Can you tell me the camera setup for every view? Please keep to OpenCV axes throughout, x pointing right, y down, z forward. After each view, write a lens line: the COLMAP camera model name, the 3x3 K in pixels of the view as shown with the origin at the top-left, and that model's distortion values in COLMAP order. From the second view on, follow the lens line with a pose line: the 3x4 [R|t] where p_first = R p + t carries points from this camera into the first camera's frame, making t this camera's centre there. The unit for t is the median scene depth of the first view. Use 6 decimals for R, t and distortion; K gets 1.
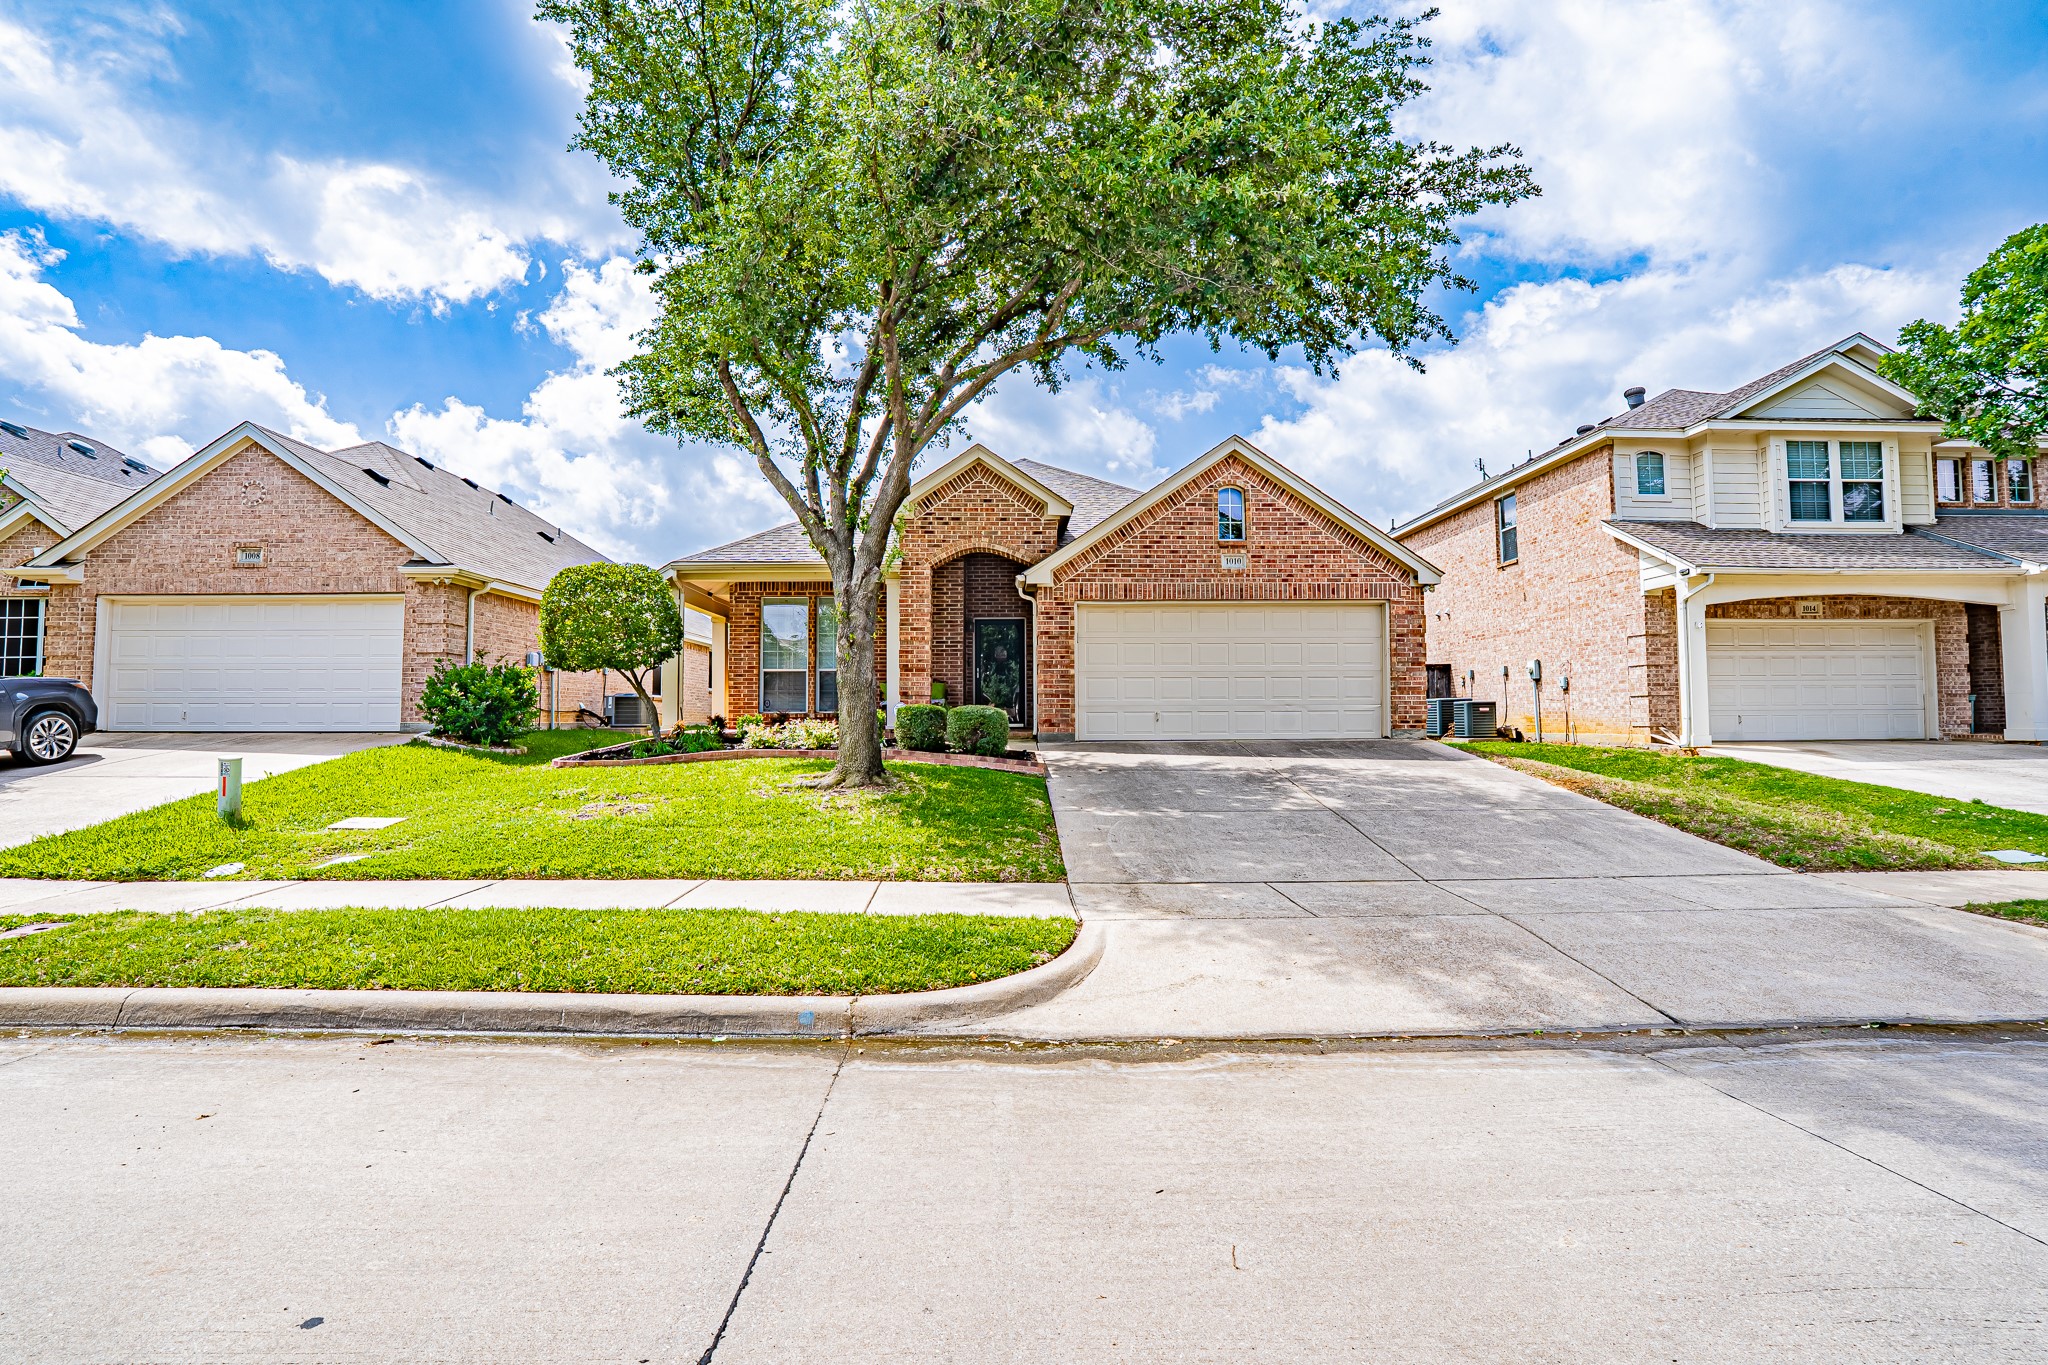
lens RADIAL K [[940.0, 0, 1037.8], [0, 940.0, 687.8], [0, 0, 1]] dist [-0.022599, 0.010186]
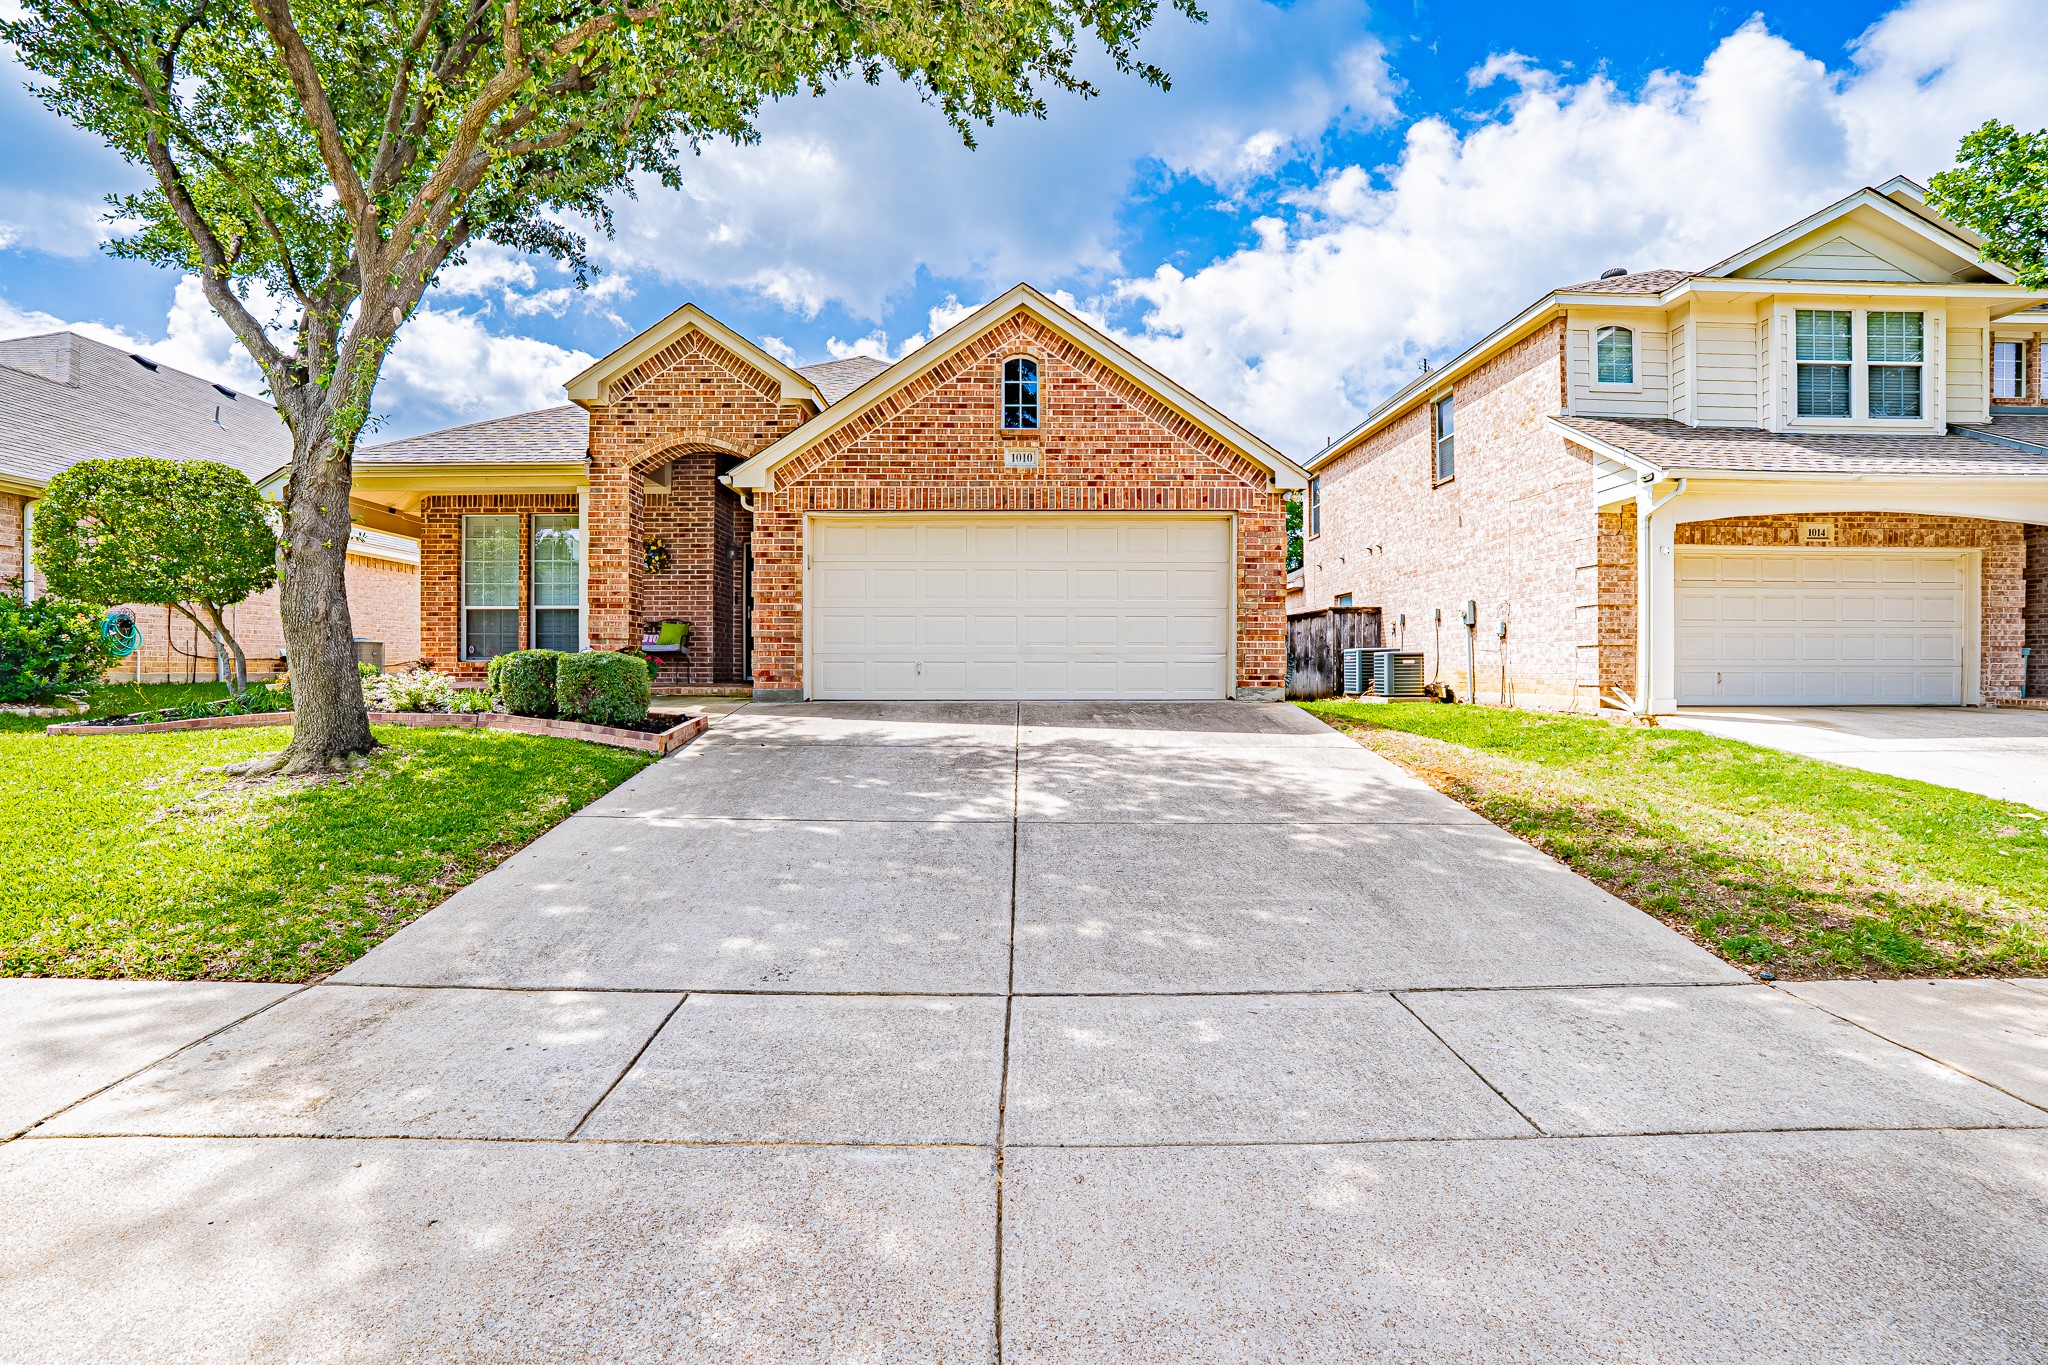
lens RADIAL K [[934.4, 0, 1020.9], [0, 934.4, 686.2], [0, 0, 1]] dist [-0.030077, 0.010114]
pose [[0.999730, 0.006110, -0.022418, 0.221247], [-0.004998, 0.998769, 0.049355, 0.007315], [0.022692, -0.049230, 0.998530, 0.258882]]
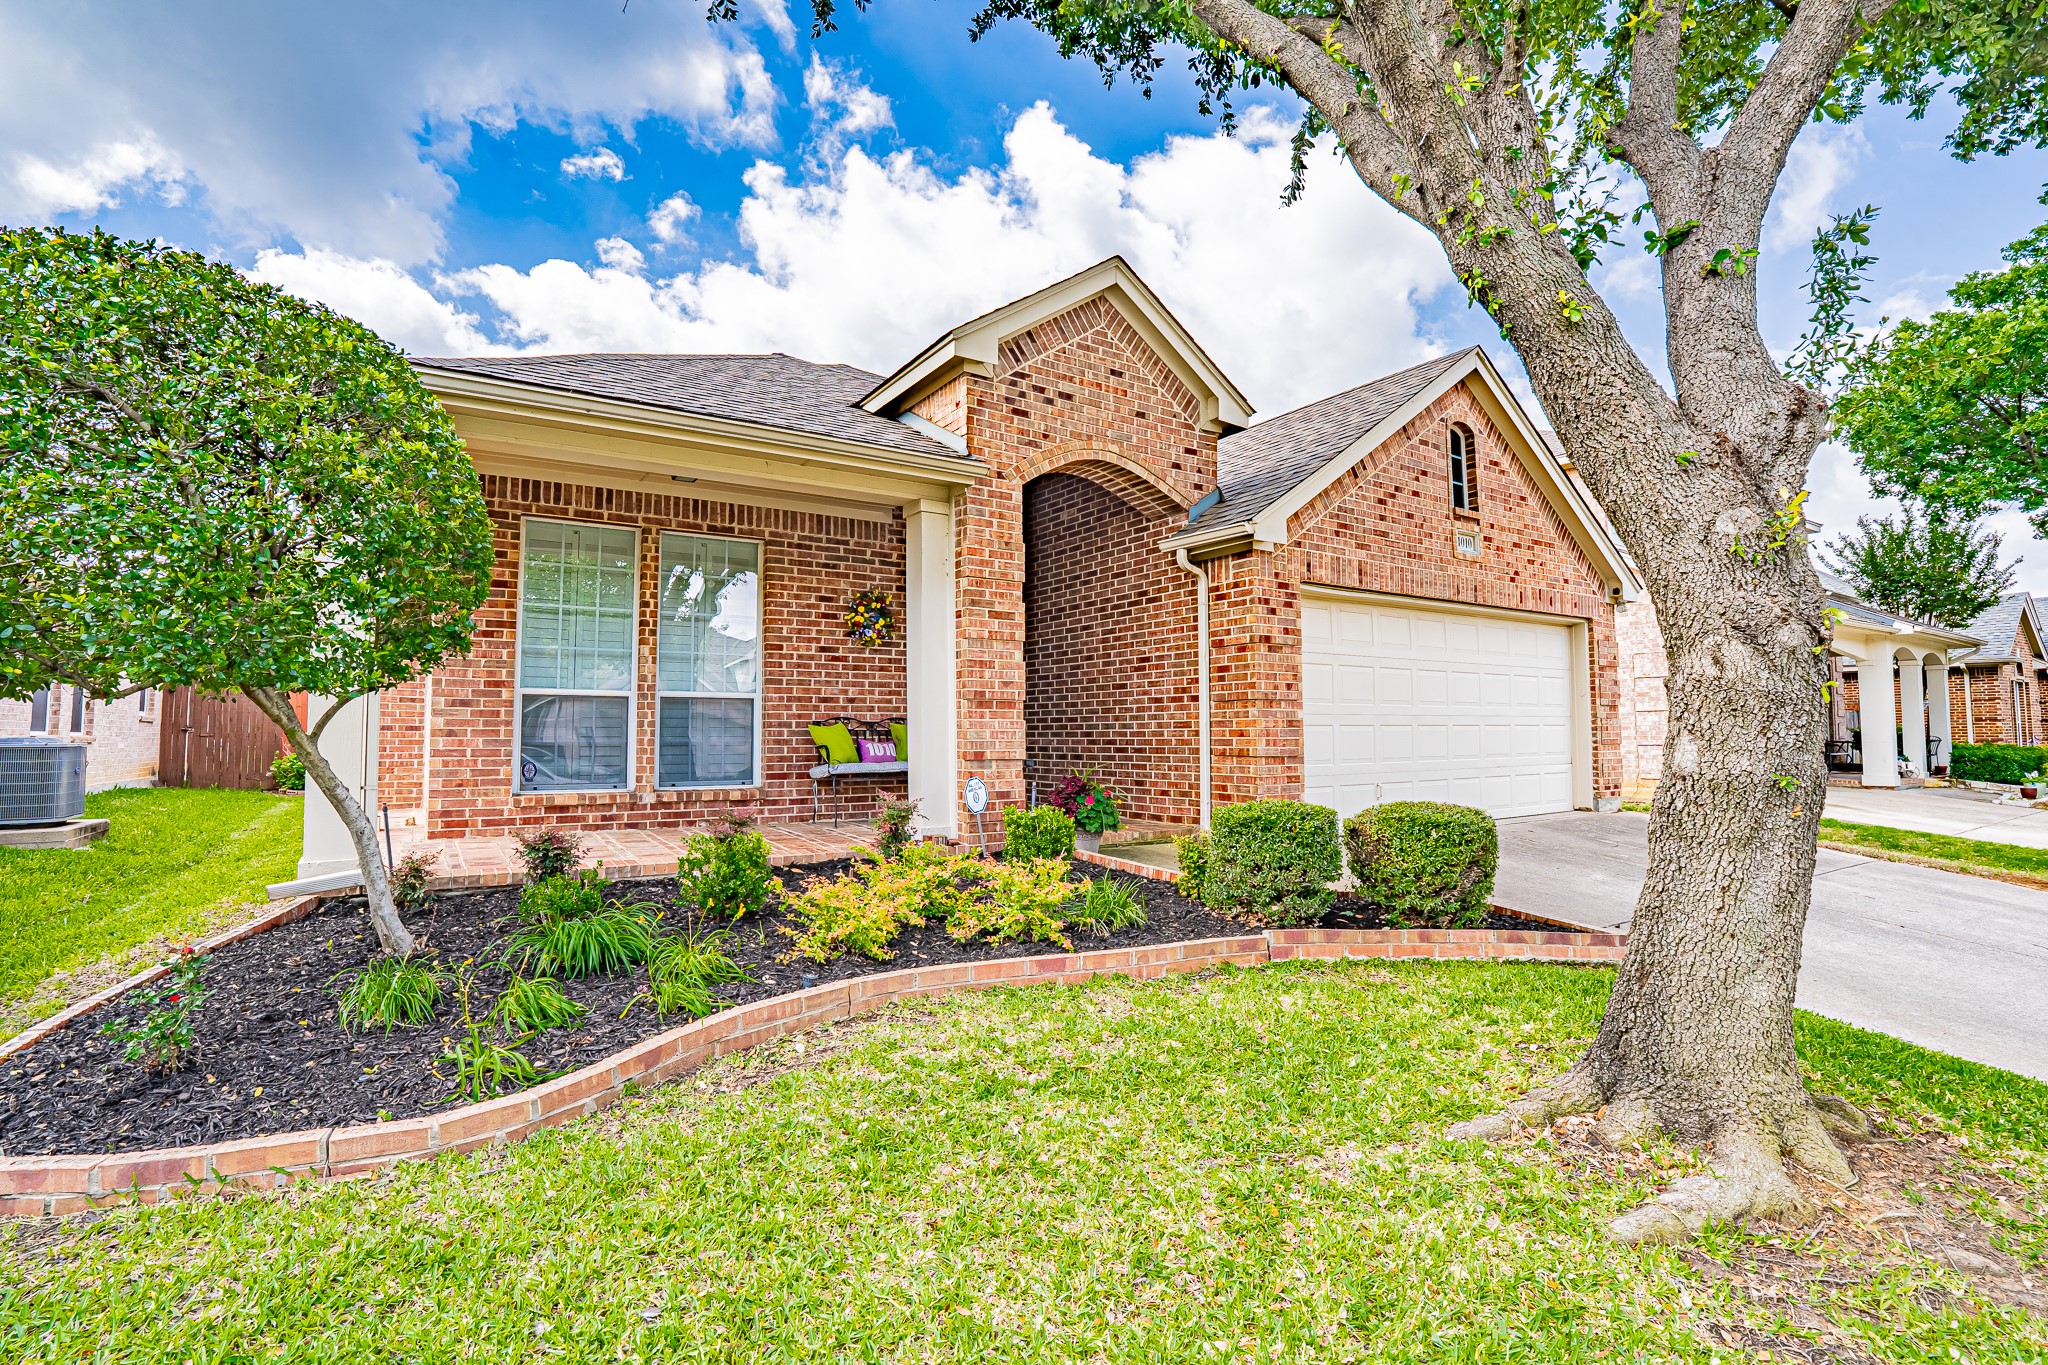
lens RADIAL K [[934.4, 0, 1031.4], [0, 934.4, 692.1], [0, 0, 1]] dist [-0.030077, 0.010114]
pose [[0.856124, 0.024002, 0.516212, -0.354993], [-0.018128, 0.999701, -0.016418, -0.018205], [-0.516452, 0.004698, 0.856303, 0.607521]]
